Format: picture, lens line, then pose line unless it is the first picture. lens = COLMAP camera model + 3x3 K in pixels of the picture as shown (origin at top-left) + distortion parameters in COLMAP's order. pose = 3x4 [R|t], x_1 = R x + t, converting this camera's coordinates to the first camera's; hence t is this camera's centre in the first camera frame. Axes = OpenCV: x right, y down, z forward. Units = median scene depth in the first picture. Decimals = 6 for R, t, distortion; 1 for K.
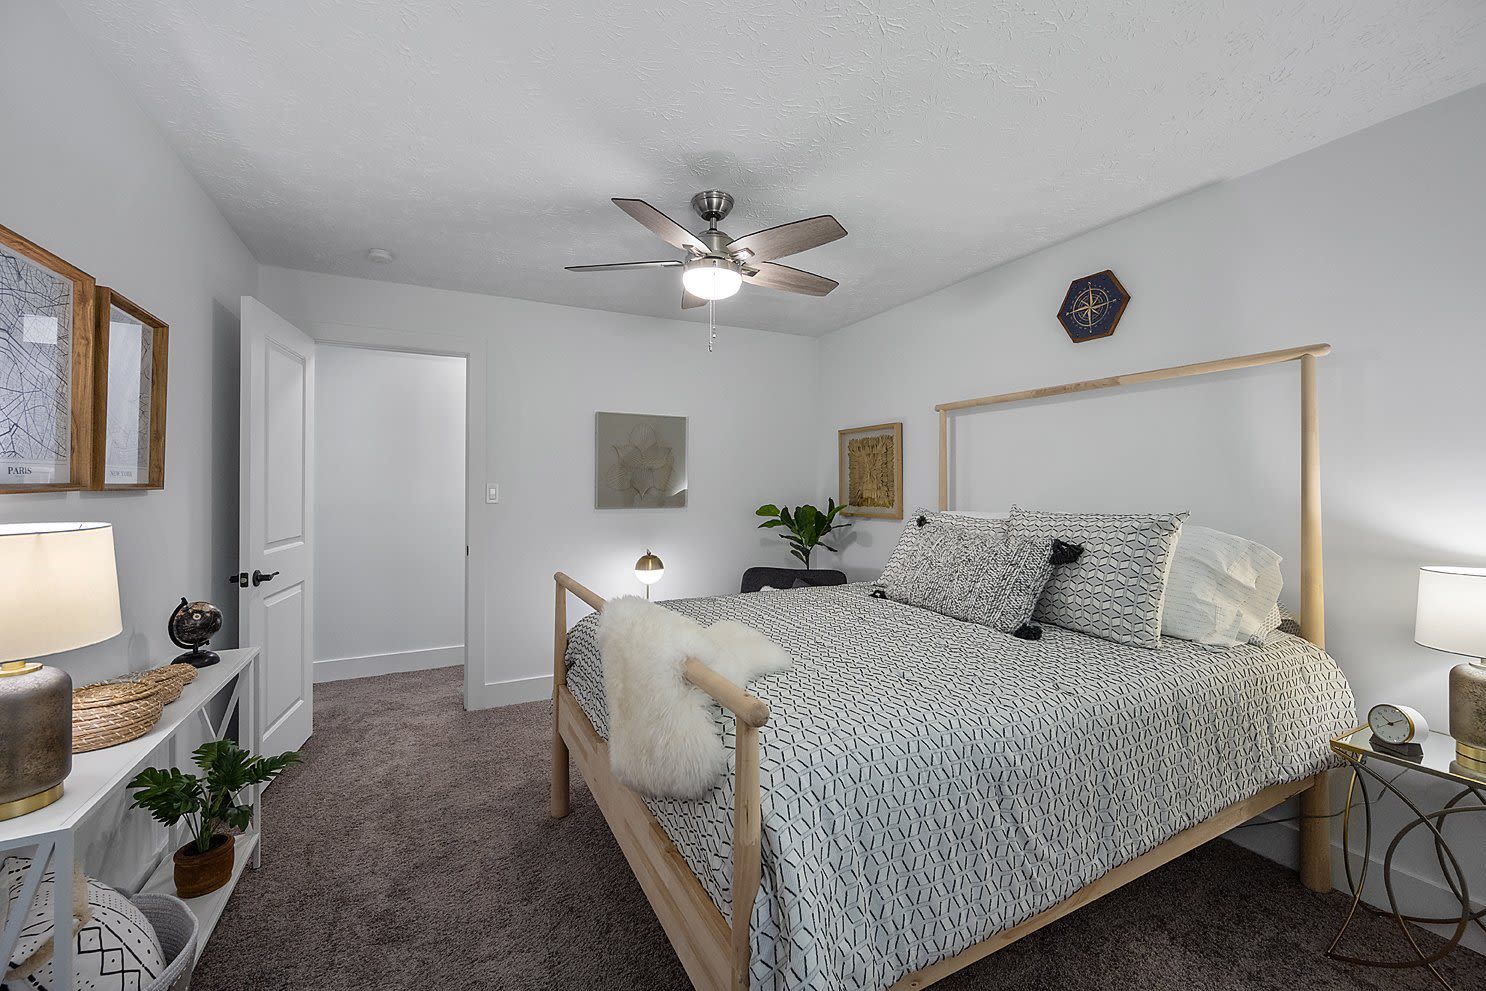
lens RADIAL K [[591.5, 0, 739.4], [0, 591.5, 487.6], [0, 0, 1]] dist [0.000654, 0.000108]
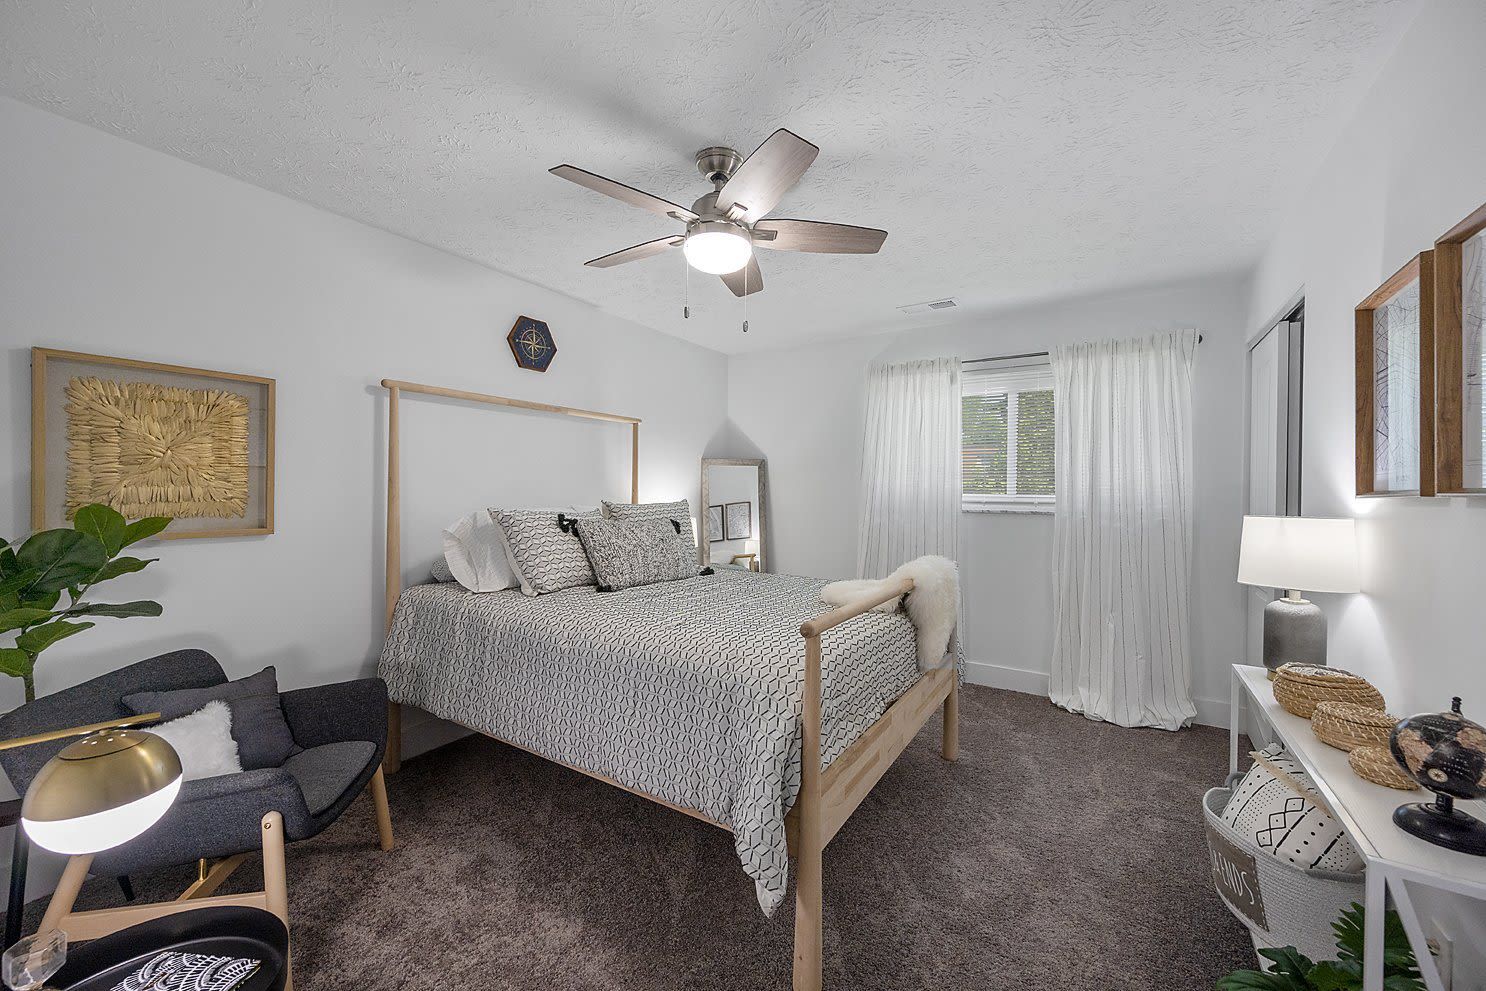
lens RADIAL K [[591.5, 0, 739.4], [0, 591.5, 487.6], [0, 0, 1]] dist [0.000654, 0.000108]
pose [[-0.497484, -0.006667, 0.867448, -0.724008], [-0.010015, 0.999948, 0.001942, -0.005564], [-0.867416, -0.007721, -0.497525, 1.244221]]
